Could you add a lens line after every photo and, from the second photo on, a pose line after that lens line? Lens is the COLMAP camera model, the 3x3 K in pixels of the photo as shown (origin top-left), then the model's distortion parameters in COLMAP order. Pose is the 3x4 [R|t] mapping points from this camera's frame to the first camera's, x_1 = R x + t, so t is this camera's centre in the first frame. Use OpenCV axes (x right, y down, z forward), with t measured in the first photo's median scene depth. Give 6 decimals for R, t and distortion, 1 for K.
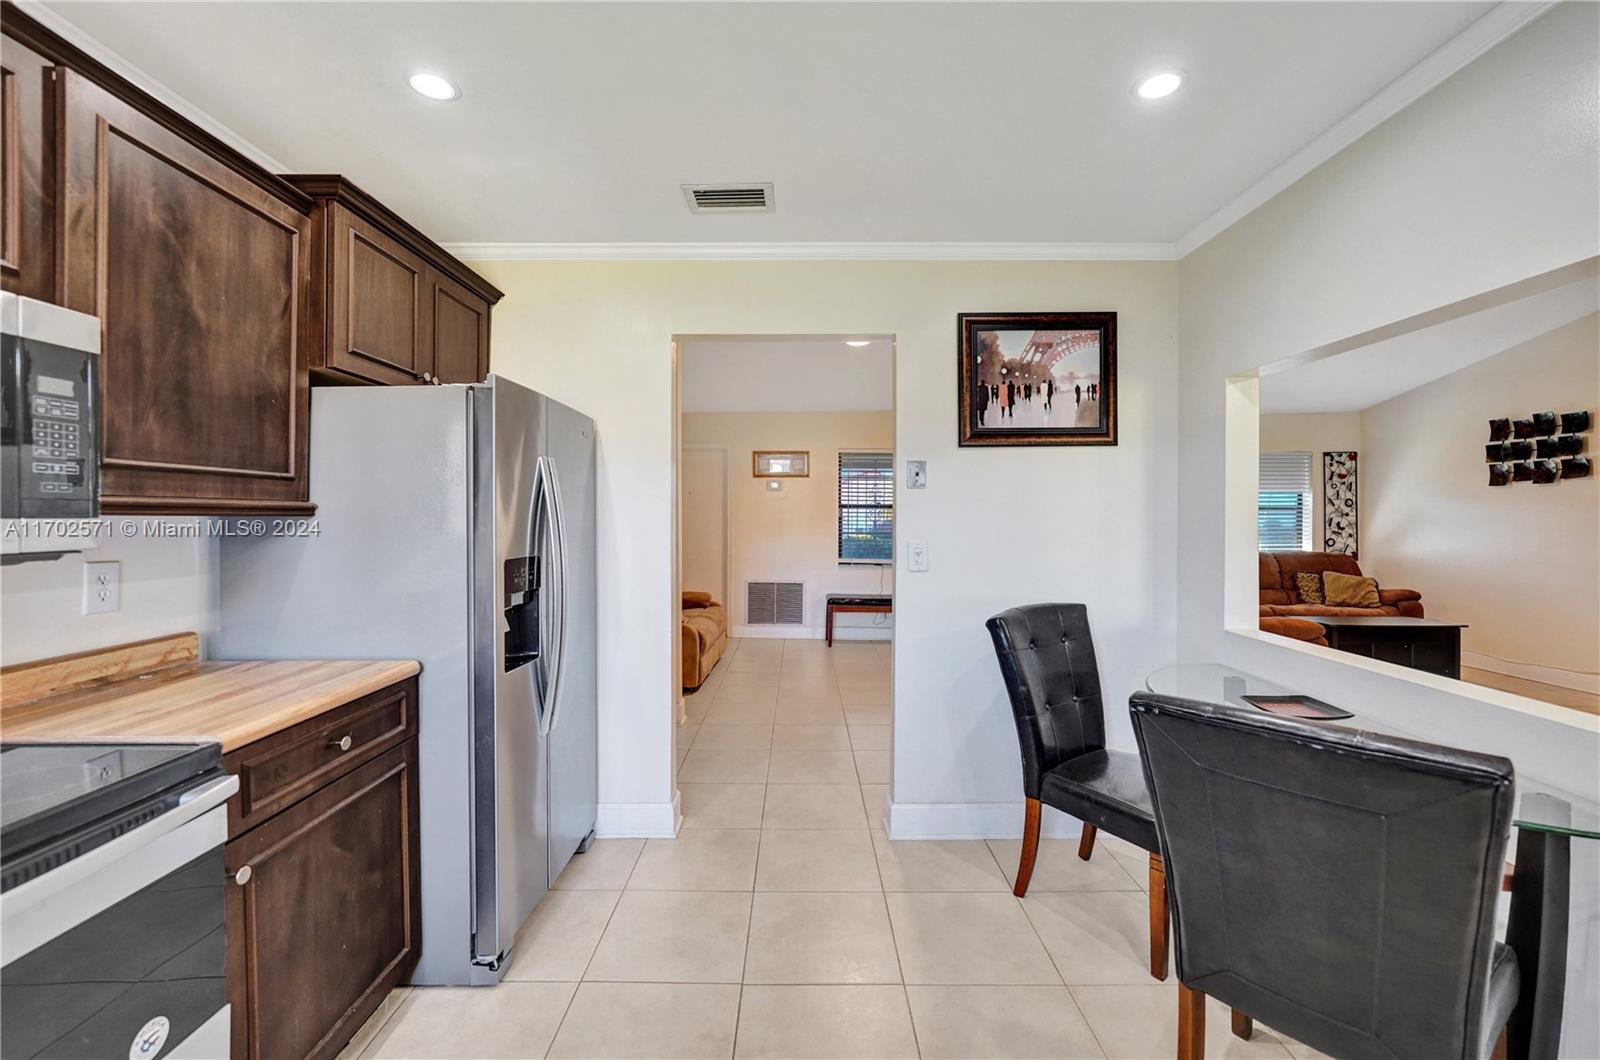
lens RADIAL K [[666.6, 0, 789.8], [0, 666.6, 517.9], [0, 0, 1]] dist [-0.005040, -0.000015]
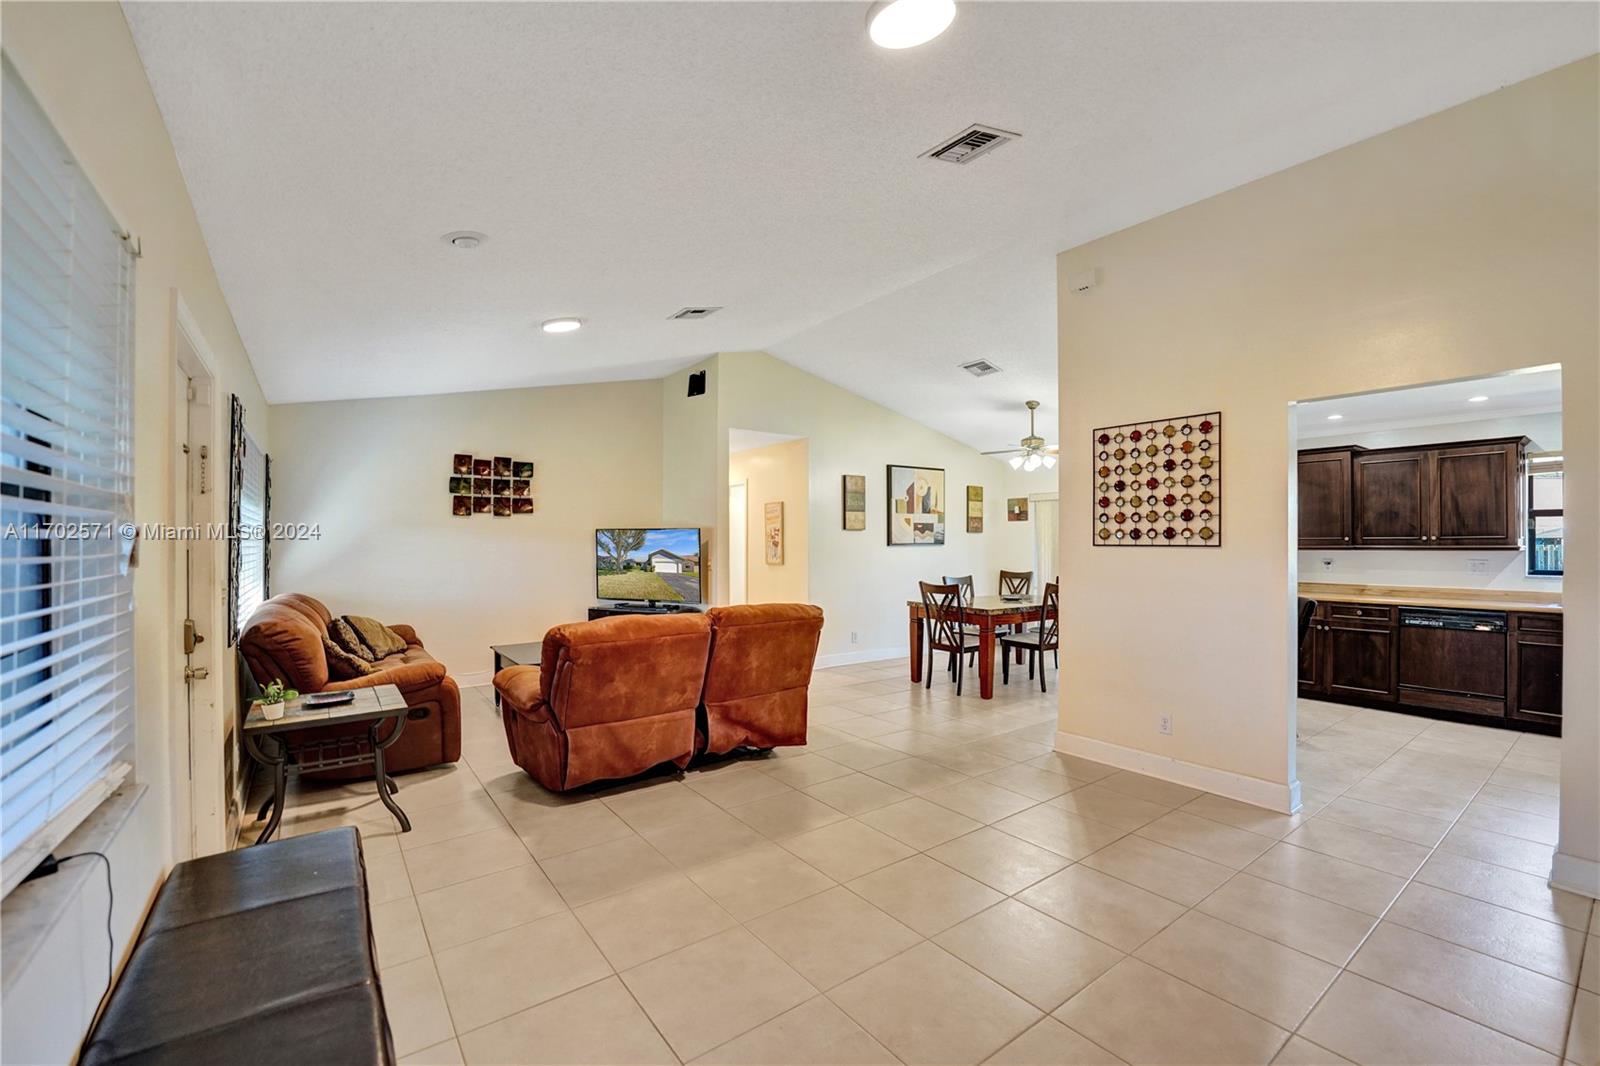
lens RADIAL K [[660.1, 0, 800.4], [0, 660.1, 539.5], [0, 0, 1]] dist [-0.025820, 0.003367]
pose [[-0.594202, -0.001117, 0.804315, -0.272931], [-0.002712, 0.999996, -0.000616, -0.020323], [-0.804311, -0.002547, -0.594202, 2.436839]]
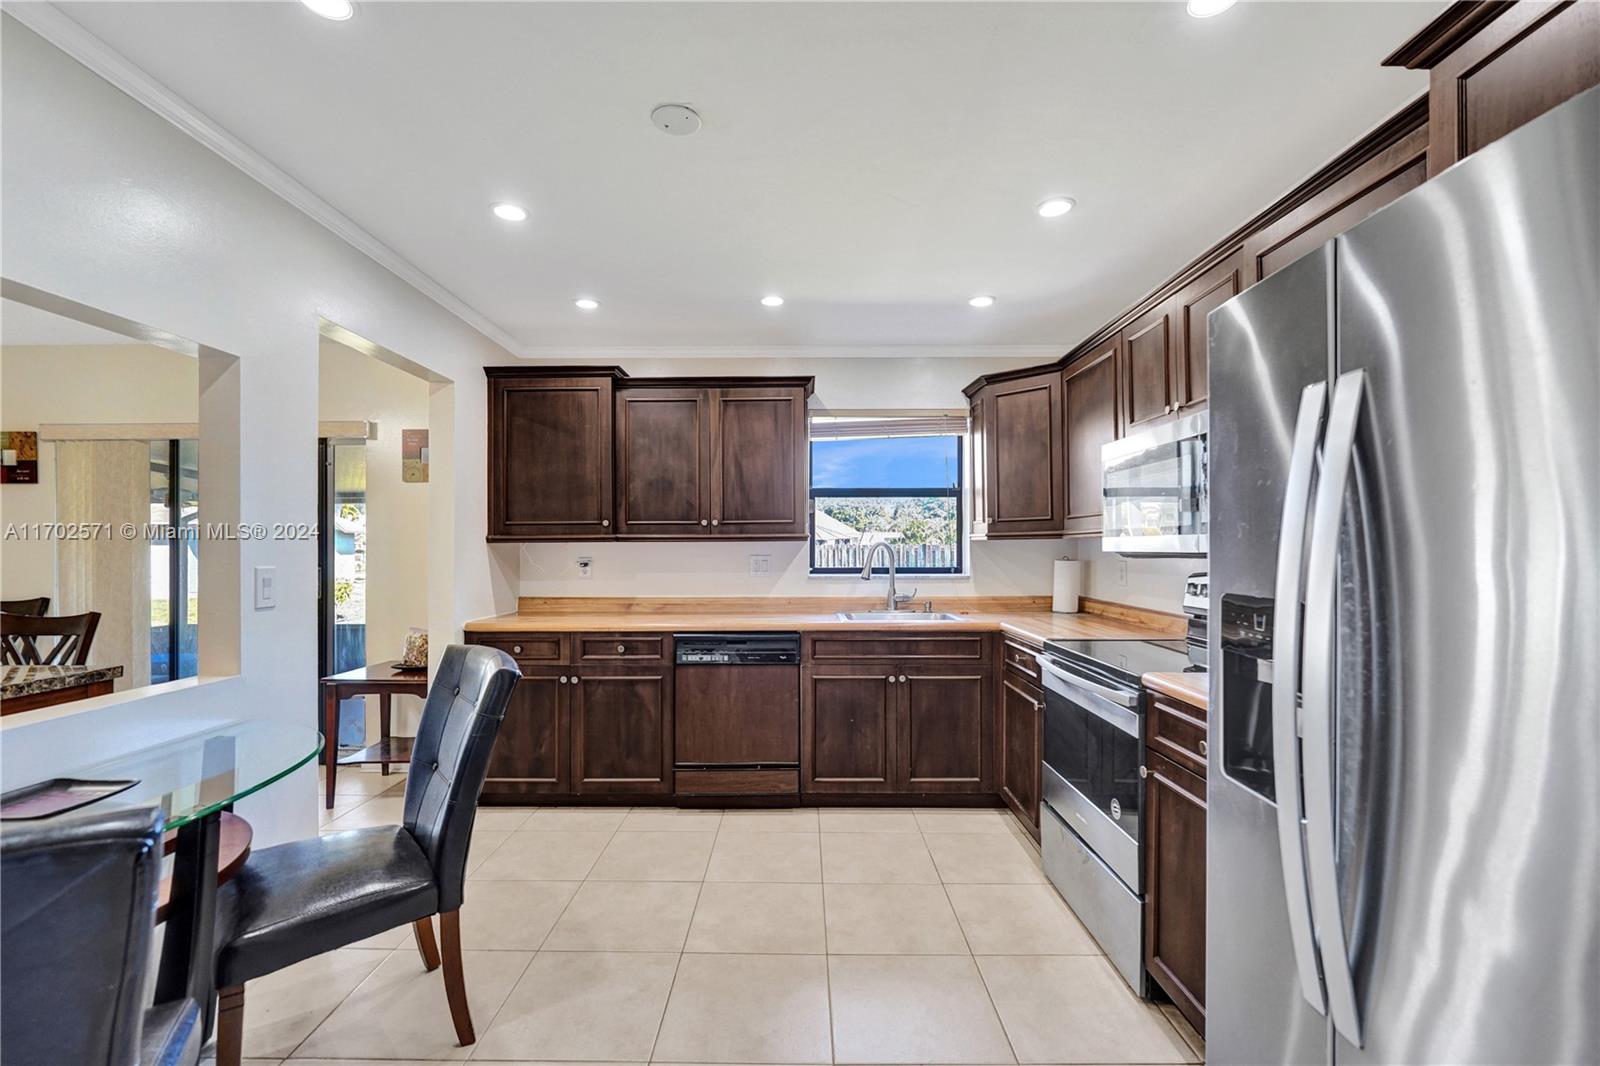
lens RADIAL K [[660.1, 0, 806.6], [0, 660.1, 545.8], [0, 0, 1]] dist [-0.025820, 0.003367]
pose [[-0.999981, -0.002370, -0.005699, -0.023186], [-0.002381, 0.999995, 0.001967, 0.010595], [0.005694, 0.001981, -0.999982, 1.088378]]
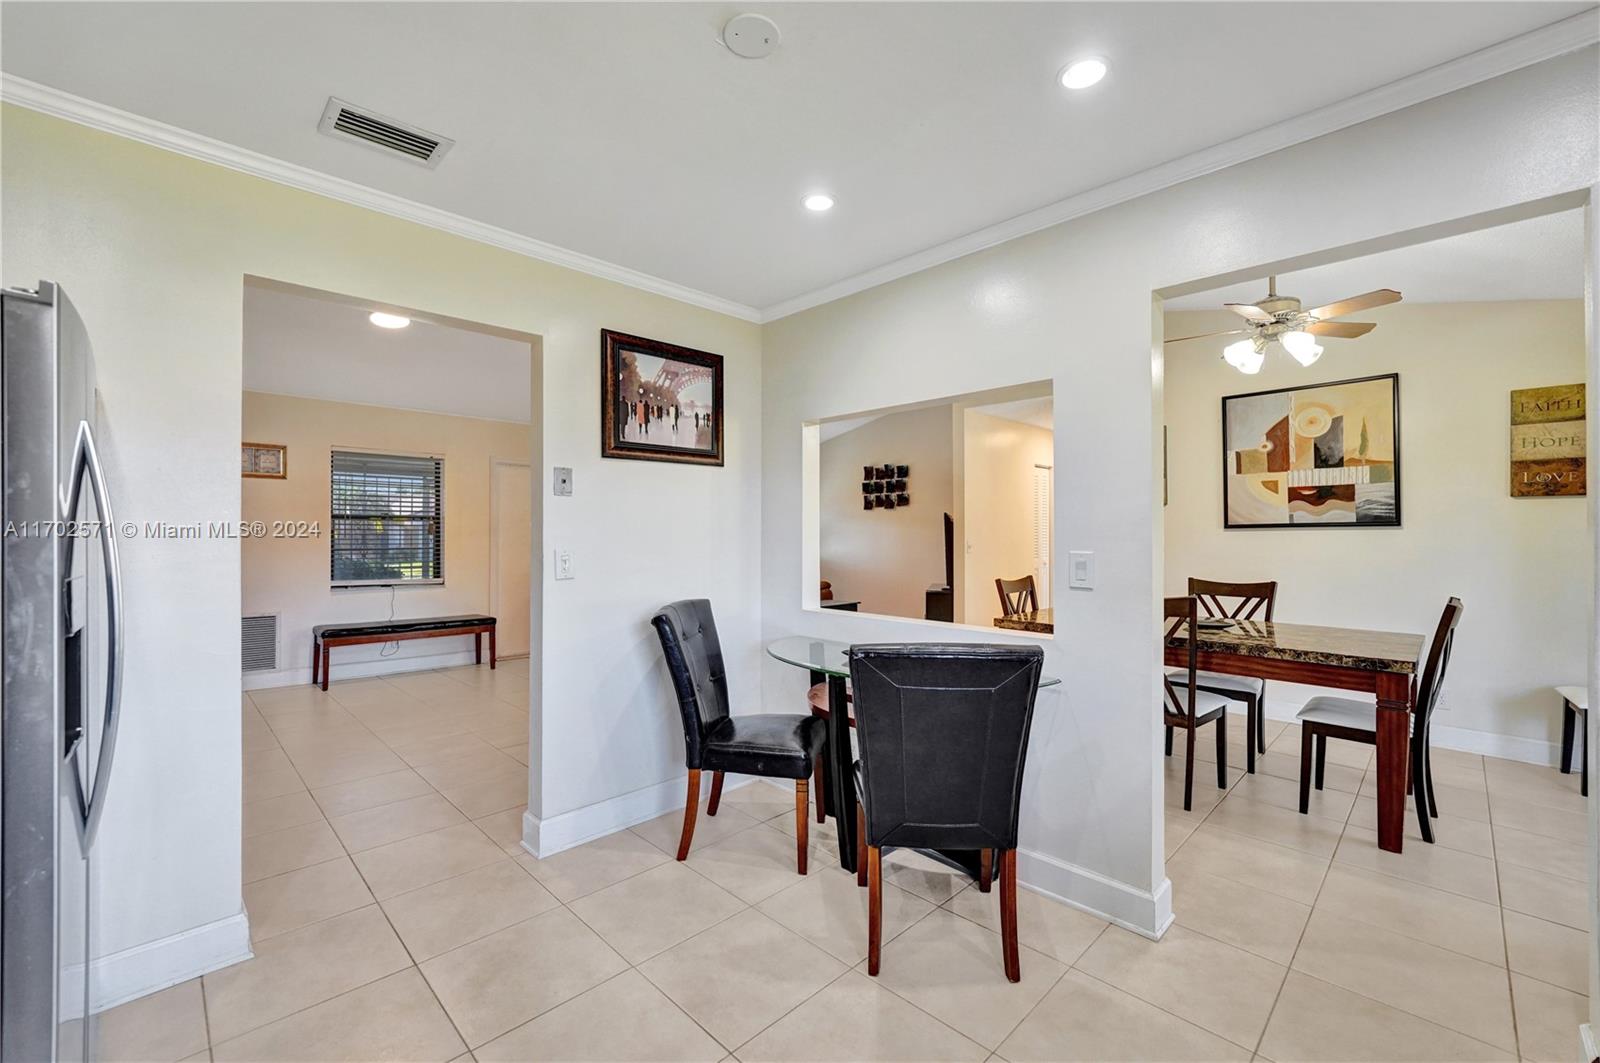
lens RADIAL K [[666.6, 0, 801.0], [0, 666.6, 529.3], [0, 0, 1]] dist [-0.005040, -0.000015]
pose [[0.707240, 0.002713, 0.706968, -0.259998], [0.003293, 0.999969, -0.007131, 0.014254], [-0.706966, 0.007372, 0.707209, 0.046692]]
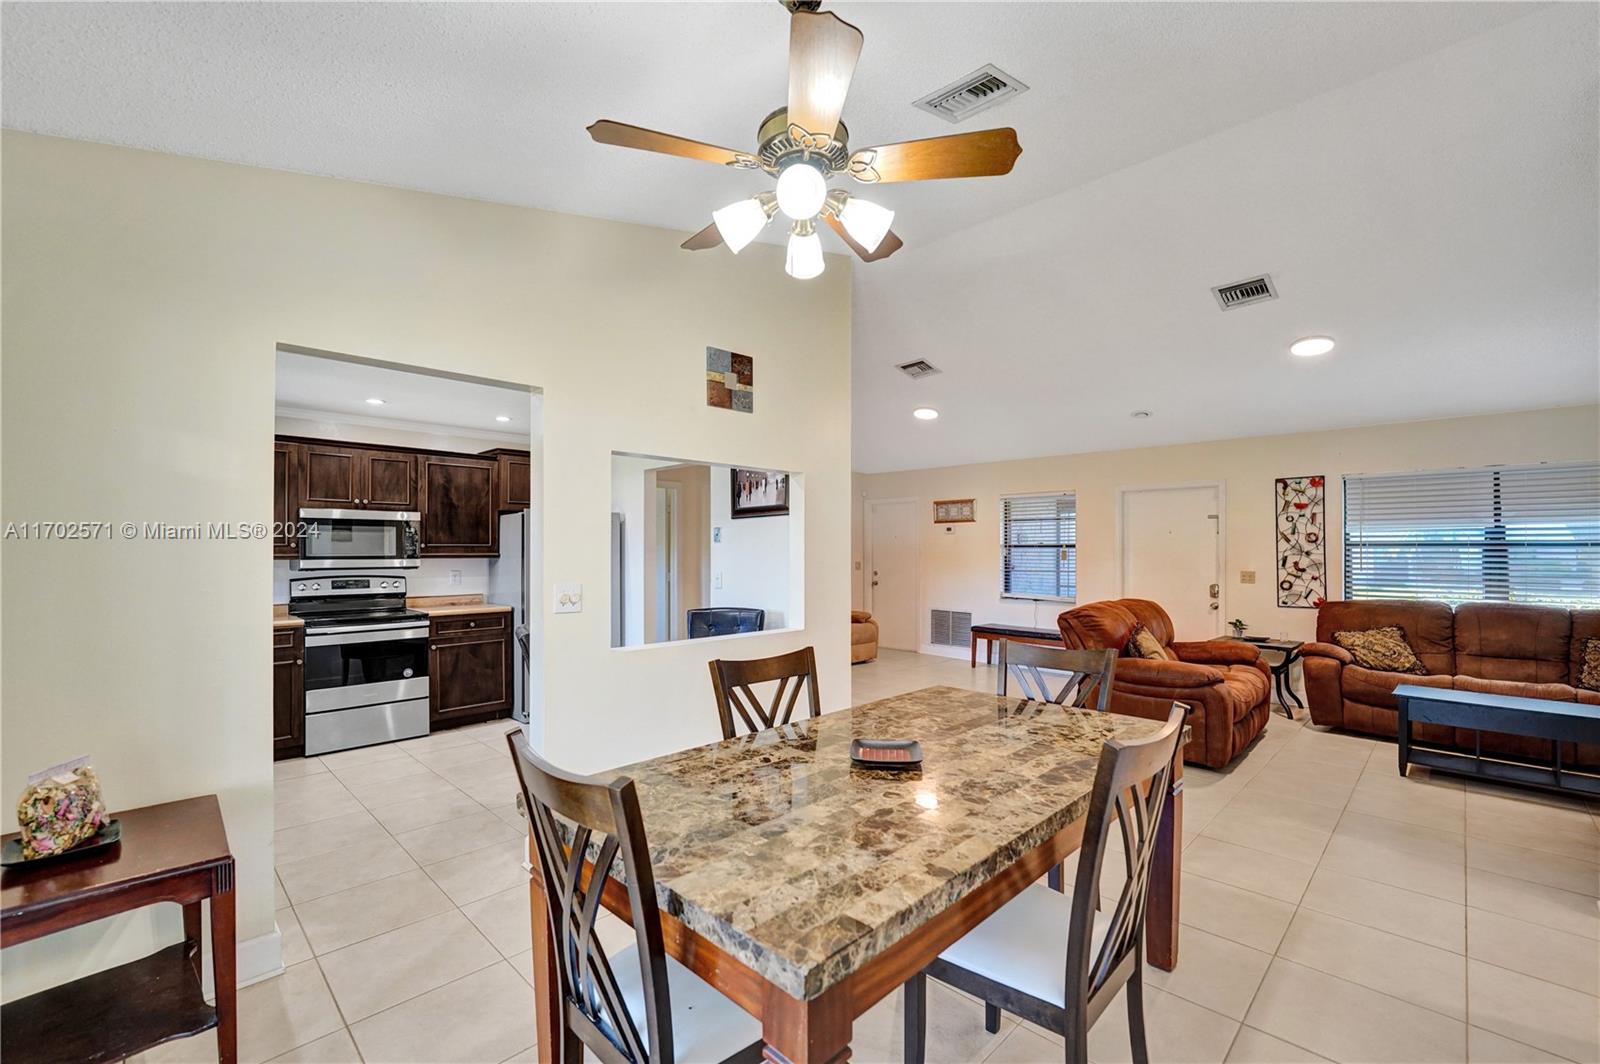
lens RADIAL K [[666.6, 0, 779.5], [0, 666.6, 558.2], [0, 0, 1]] dist [-0.005040, -0.000015]
pose [[0.697528, 0.003154, -0.716551, 1.582922], [0.001196, 0.999984, 0.005567, -0.012003], [0.716557, -0.004740, 0.697512, -0.144308]]
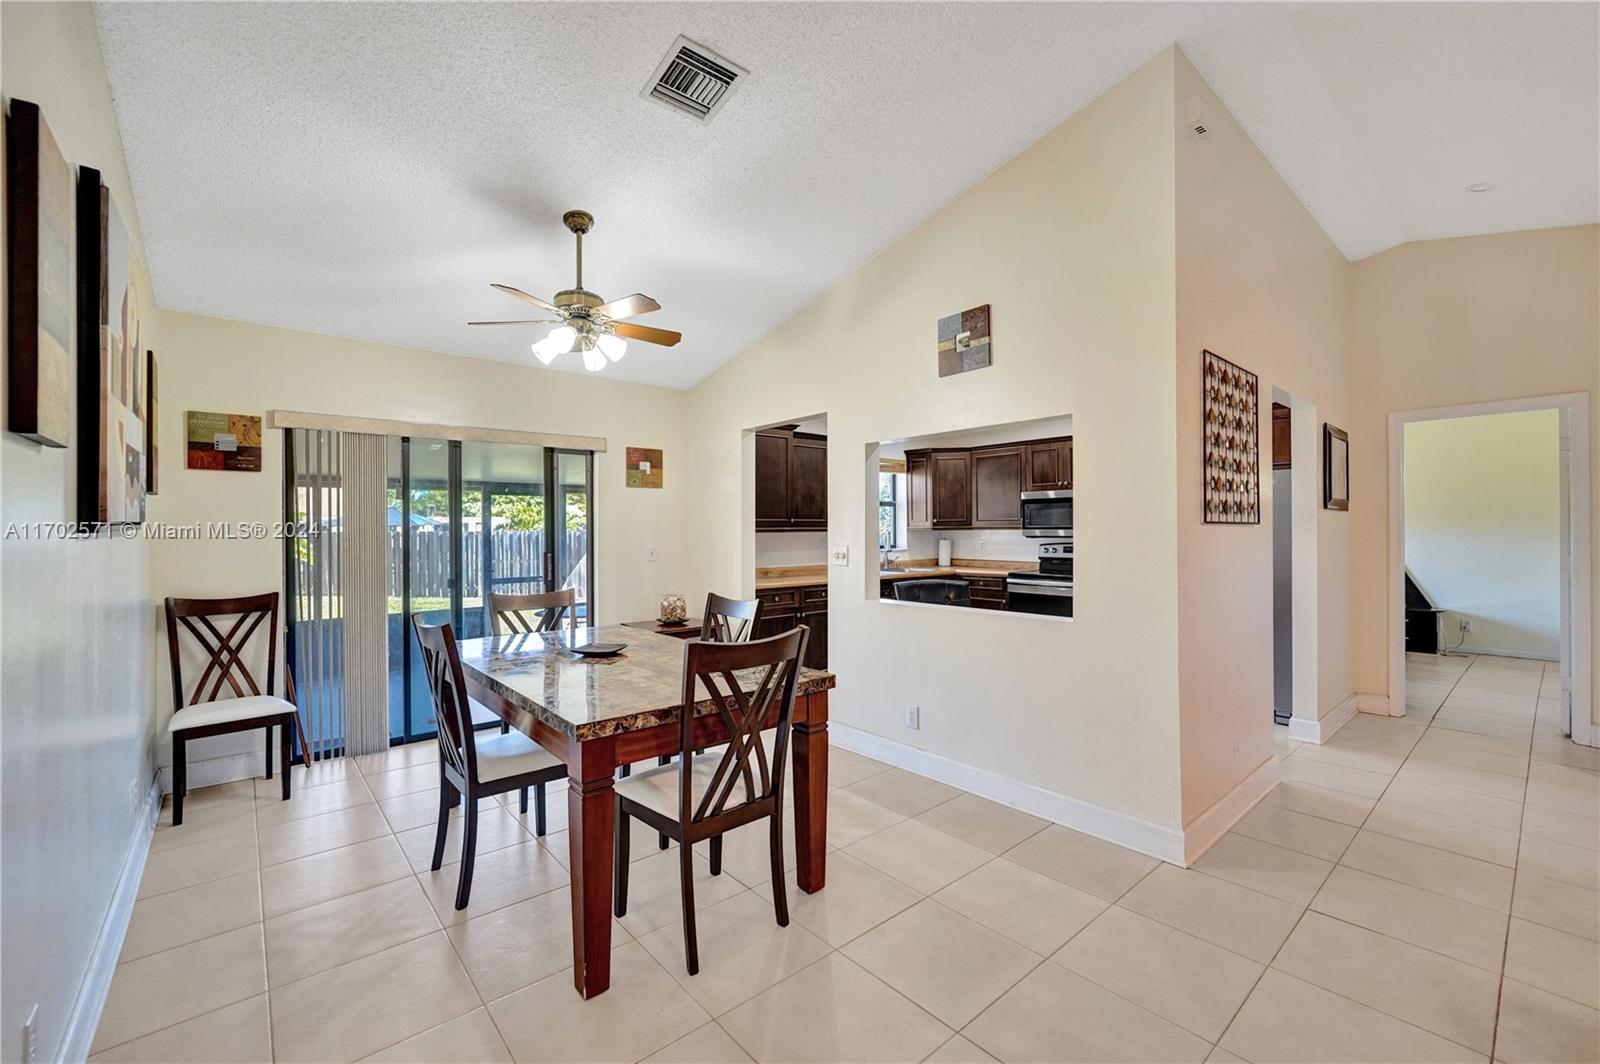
lens RADIAL K [[666.6, 0, 795.0], [0, 666.6, 529.8], [0, 0, 1]] dist [-0.005040, -0.000015]
pose [[-0.767168, 0.000048, -0.641446, 1.625795], [0.000271, 1.000000, -0.000248, 0.000706], [0.641446, -0.000364, -0.767168, 1.411222]]
